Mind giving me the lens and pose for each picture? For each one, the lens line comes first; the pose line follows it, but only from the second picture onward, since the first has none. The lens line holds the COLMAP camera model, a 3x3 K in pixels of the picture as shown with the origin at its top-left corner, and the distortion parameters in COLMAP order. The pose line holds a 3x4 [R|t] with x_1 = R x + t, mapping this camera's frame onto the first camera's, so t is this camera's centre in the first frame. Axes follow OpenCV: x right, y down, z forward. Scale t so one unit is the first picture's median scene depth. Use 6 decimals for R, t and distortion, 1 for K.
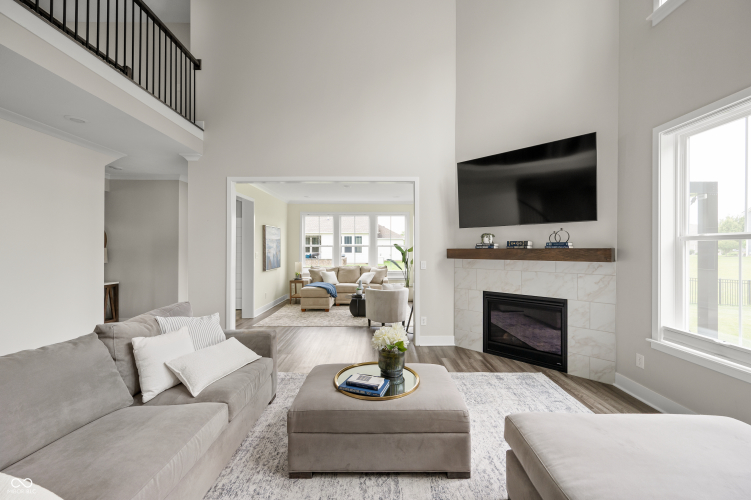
lens RADIAL K [[297.0, 0, 377.8], [0, 297.0, 249.9], [0, 0, 1]] dist [0.000064, 0.000153]
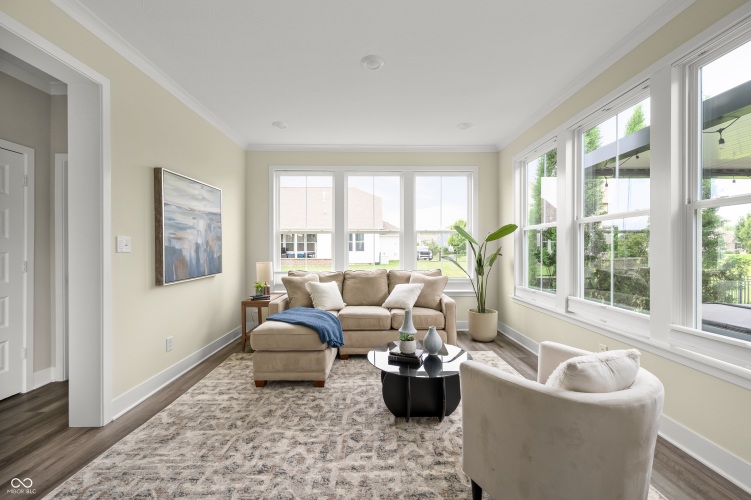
lens RADIAL K [[297.0, 0, 378.0], [0, 297.0, 252.1], [0, 0, 1]] dist [0.000064, 0.000153]
pose [[0.999957, -0.001193, 0.009245, -0.084645], [0.001114, 0.999962, 0.008614, 0.020806], [-0.009255, -0.008604, 0.999920, 0.528550]]
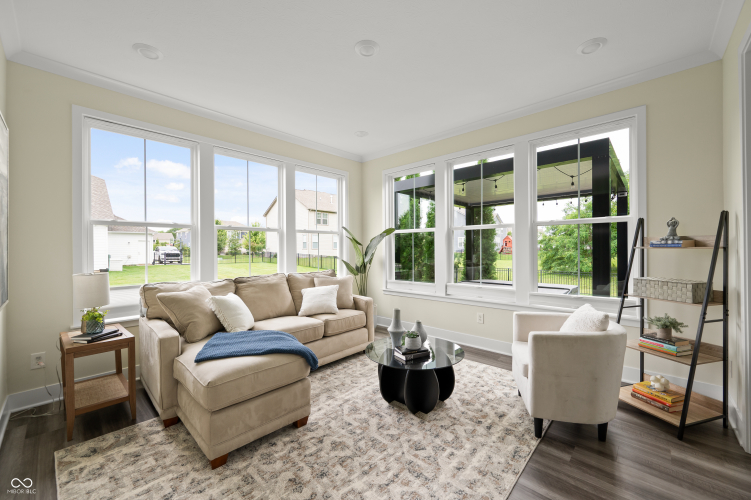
lens RADIAL K [[297.0, 0, 374.2], [0, 297.0, 250.2], [0, 0, 1]] dist [0.000064, 0.000153]
pose [[0.690258, -0.007578, 0.723524, -0.300159], [0.007427, 0.999967, 0.003388, 0.020840], [-0.723526, 0.003035, 0.690291, 0.640666]]
